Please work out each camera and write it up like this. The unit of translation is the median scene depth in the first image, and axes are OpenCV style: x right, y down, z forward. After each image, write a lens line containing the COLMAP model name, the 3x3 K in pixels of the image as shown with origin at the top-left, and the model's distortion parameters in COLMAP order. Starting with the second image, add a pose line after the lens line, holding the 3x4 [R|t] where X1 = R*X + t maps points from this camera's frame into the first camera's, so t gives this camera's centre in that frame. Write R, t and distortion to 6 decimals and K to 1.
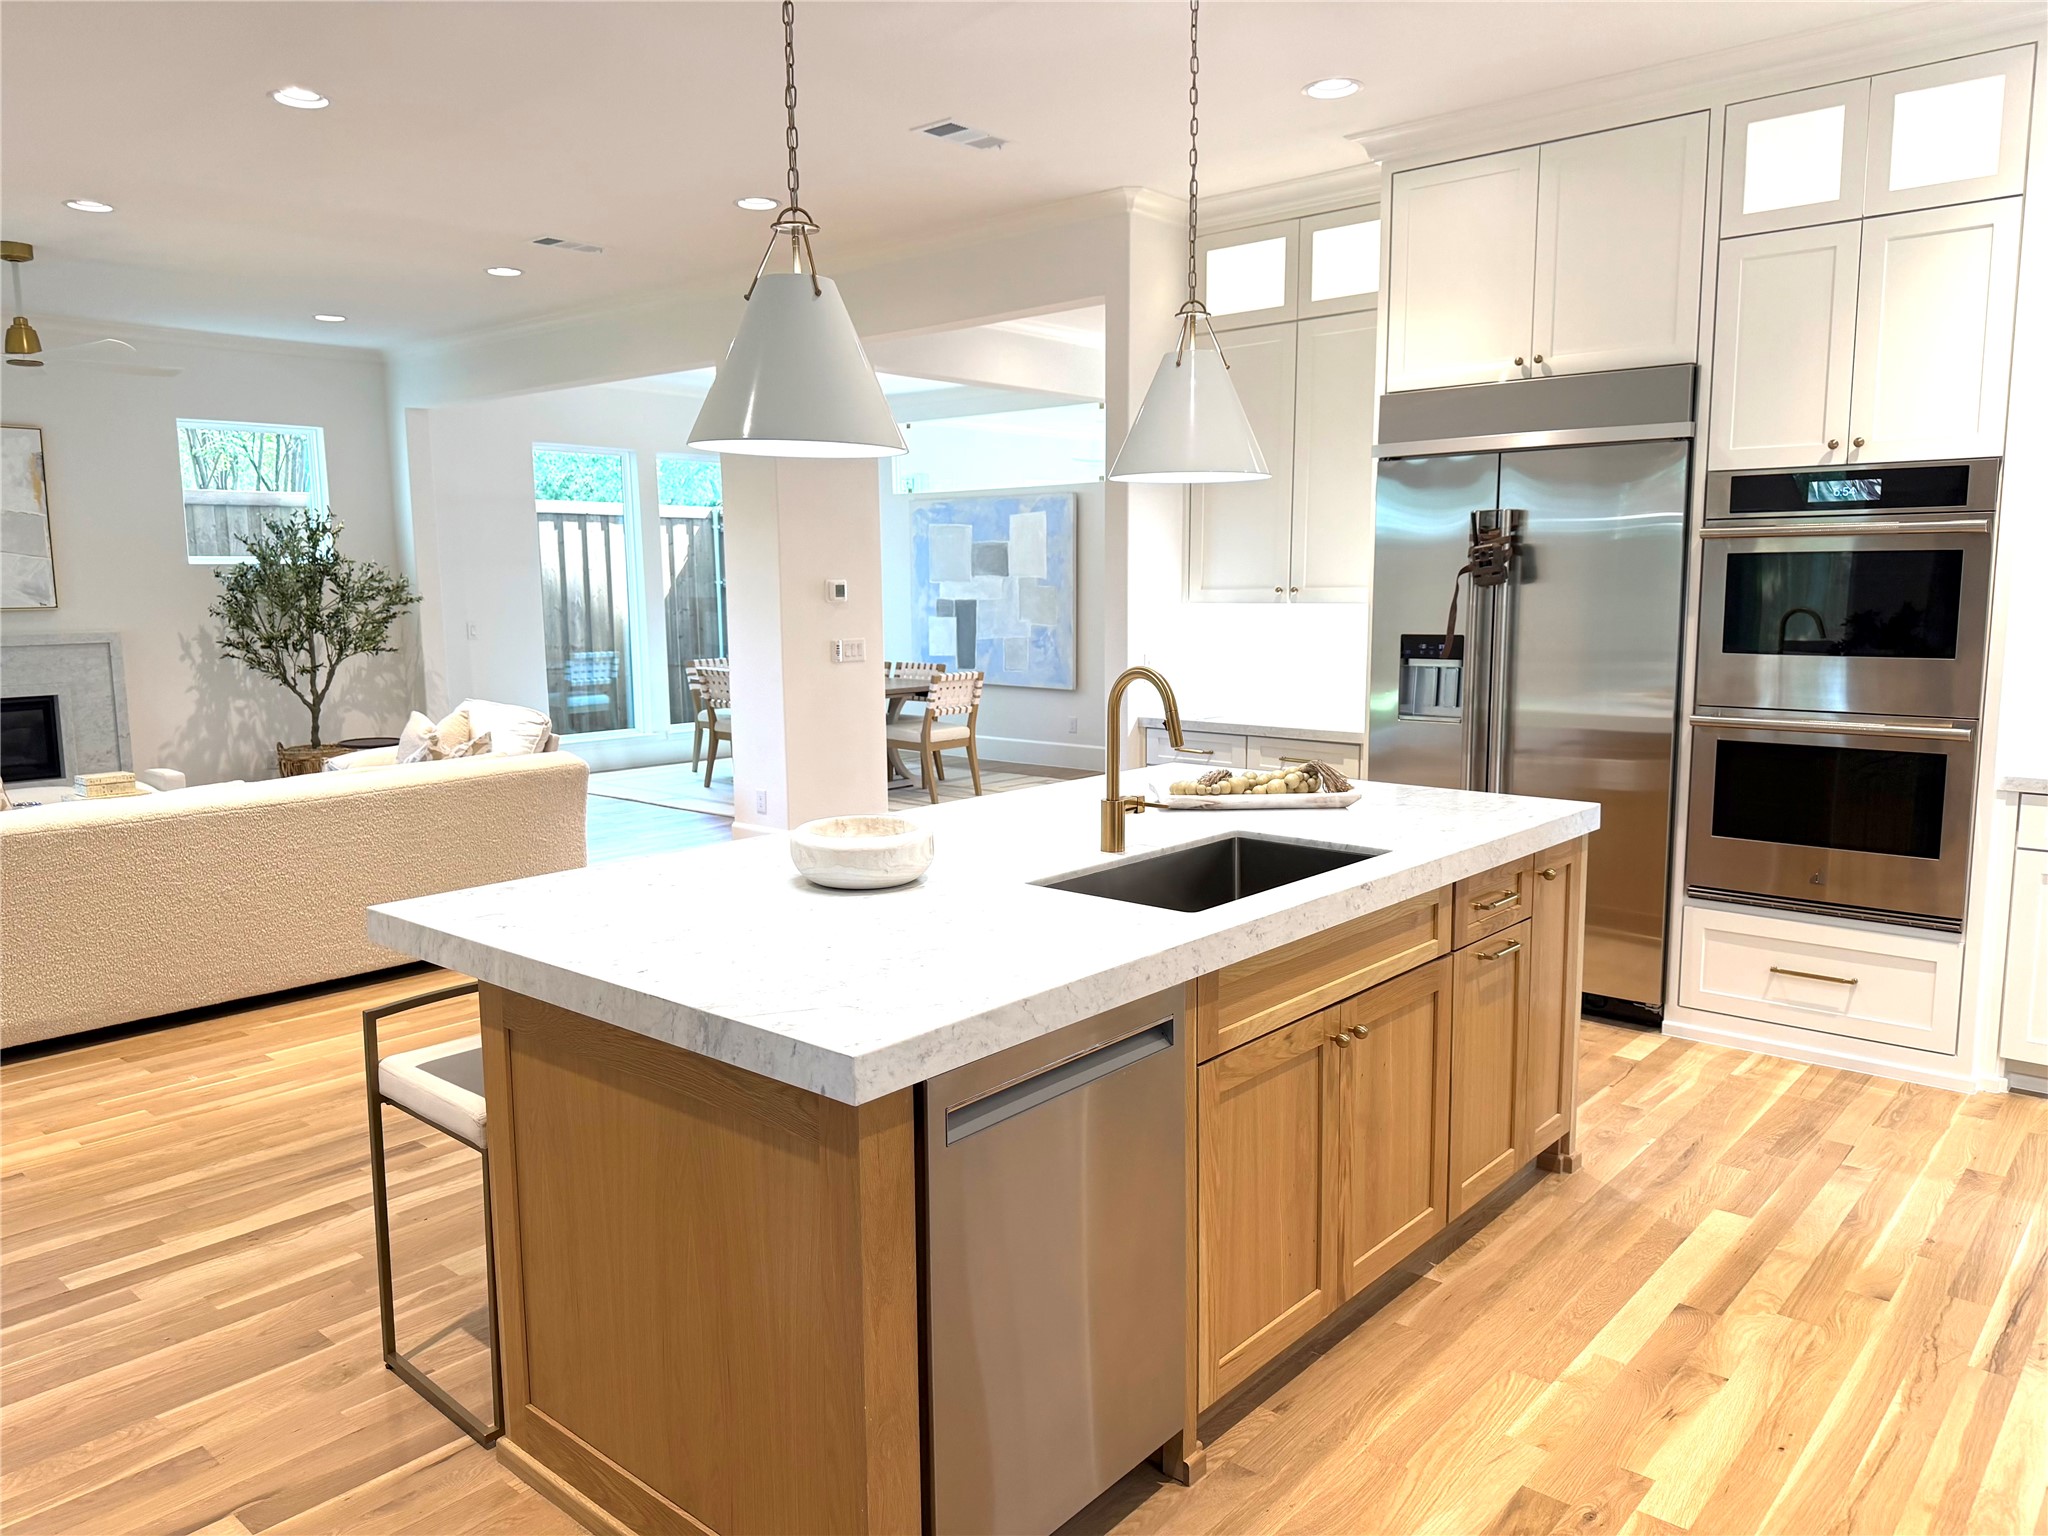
lens RADIAL K [[1433.3, 0, 1007.0], [0, 1433.3, 787.5], [0, 0, 1]] dist [0.064553, -0.088873]
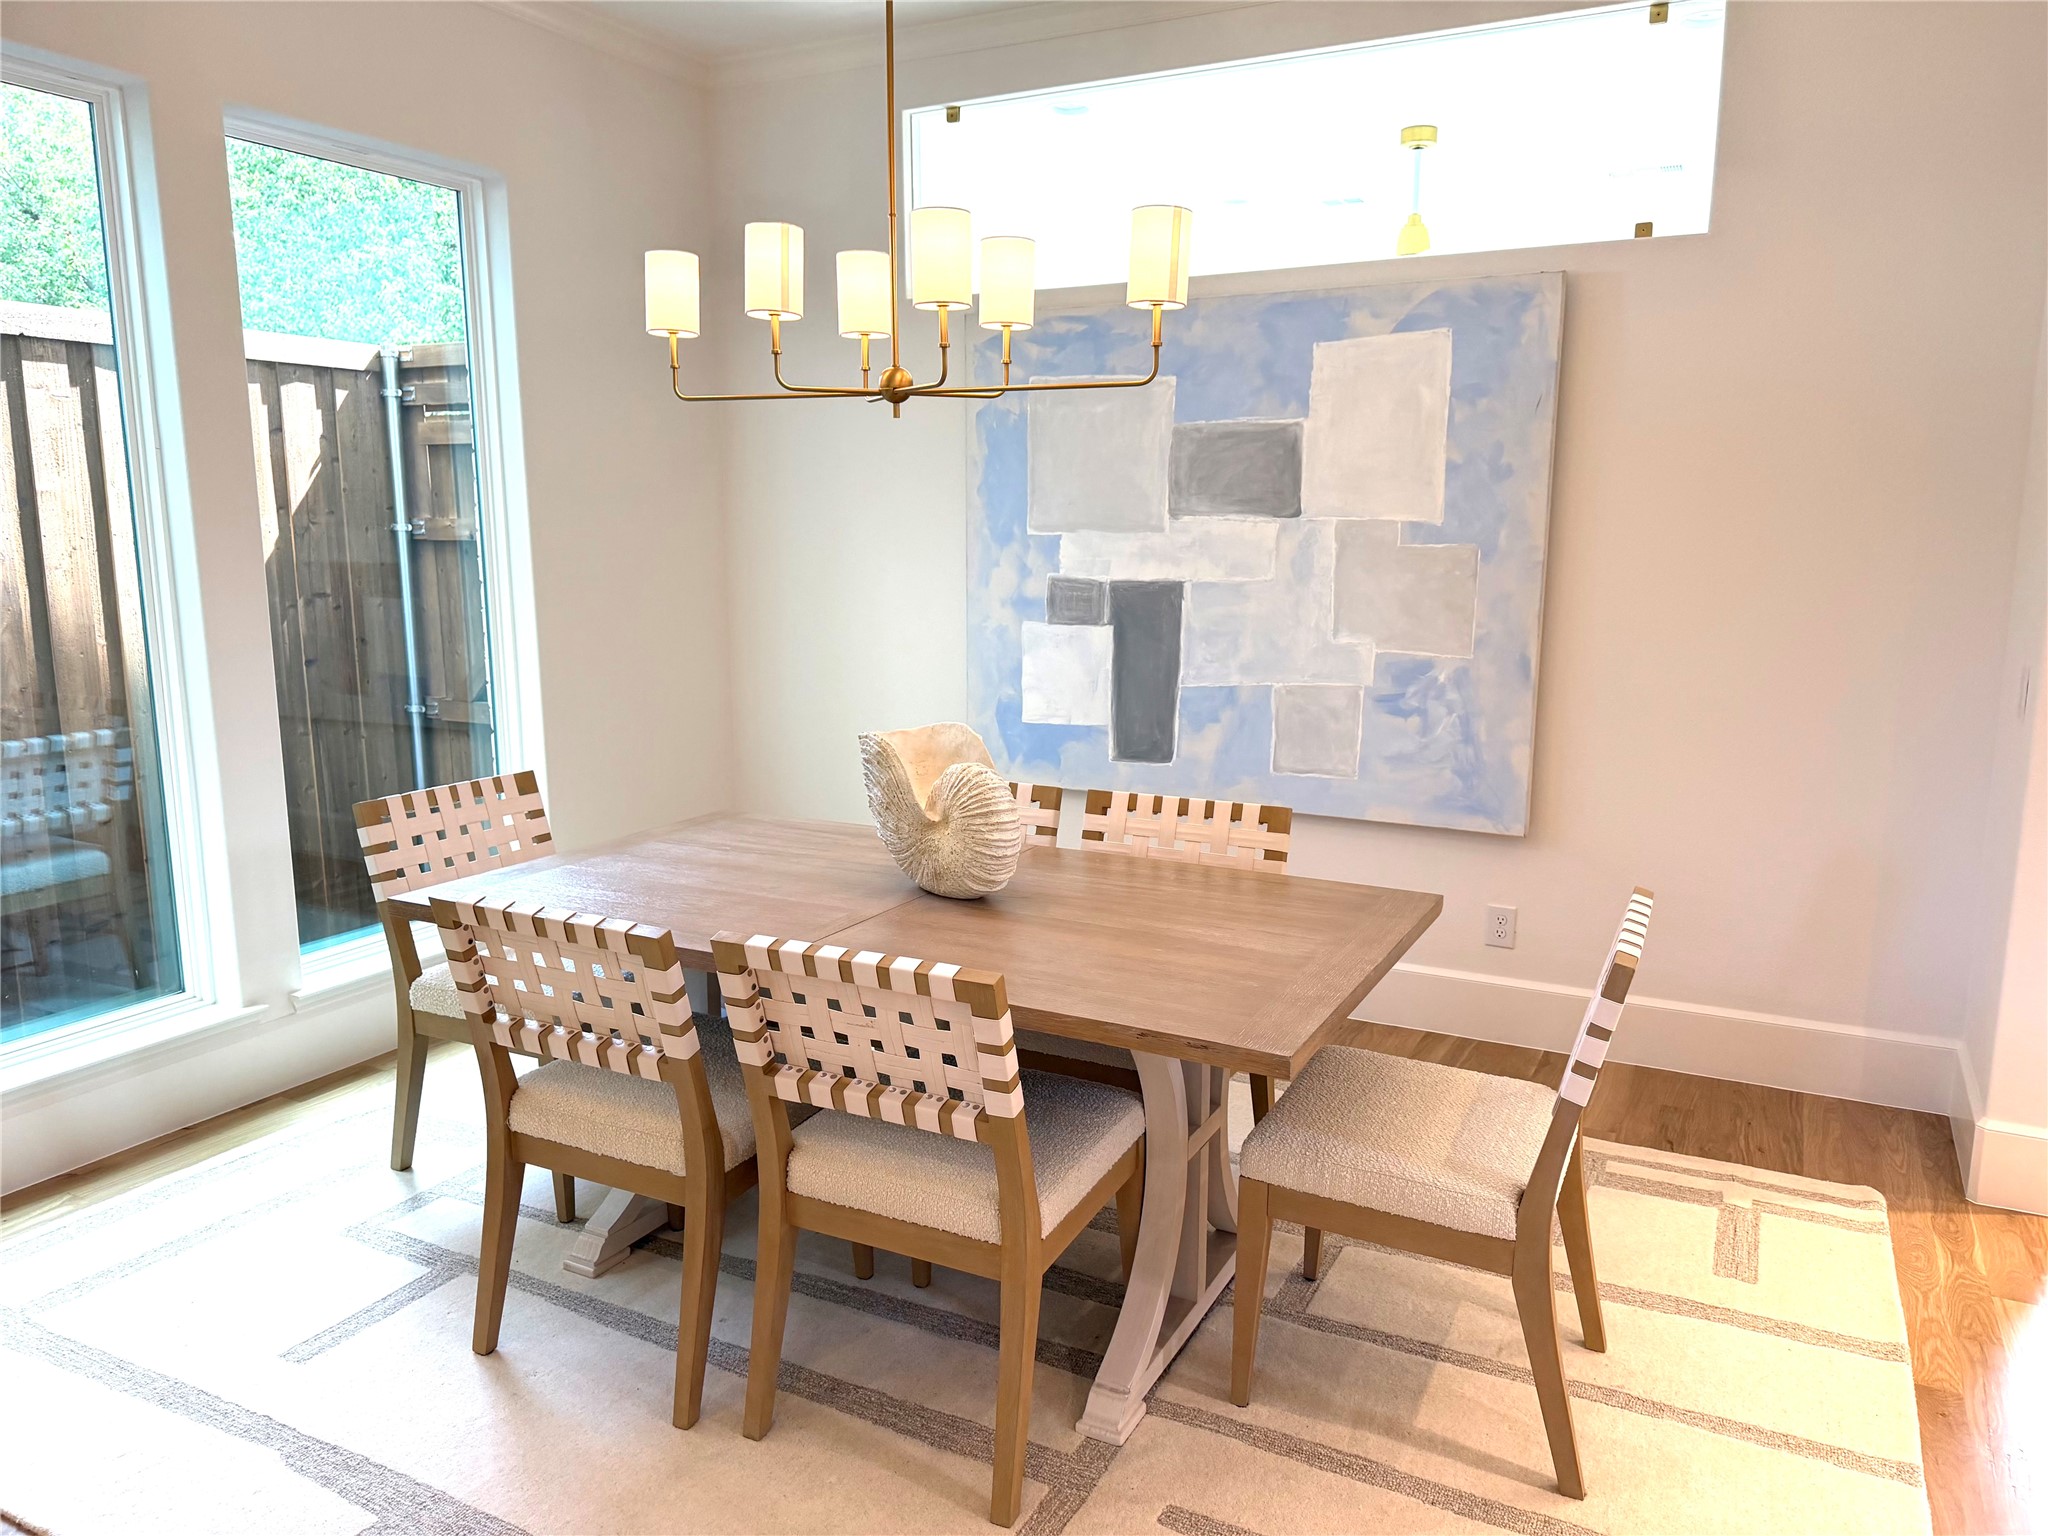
lens RADIAL K [[1433.3, 0, 1026.4], [0, 1433.3, 788.5], [0, 0, 1]] dist [0.064553, -0.088873]
pose [[0.970423, -0.034525, 0.238929, -0.150295], [0.026919, 0.999024, 0.035023, -0.090310], [-0.239905, -0.027556, 0.970405, 0.640681]]
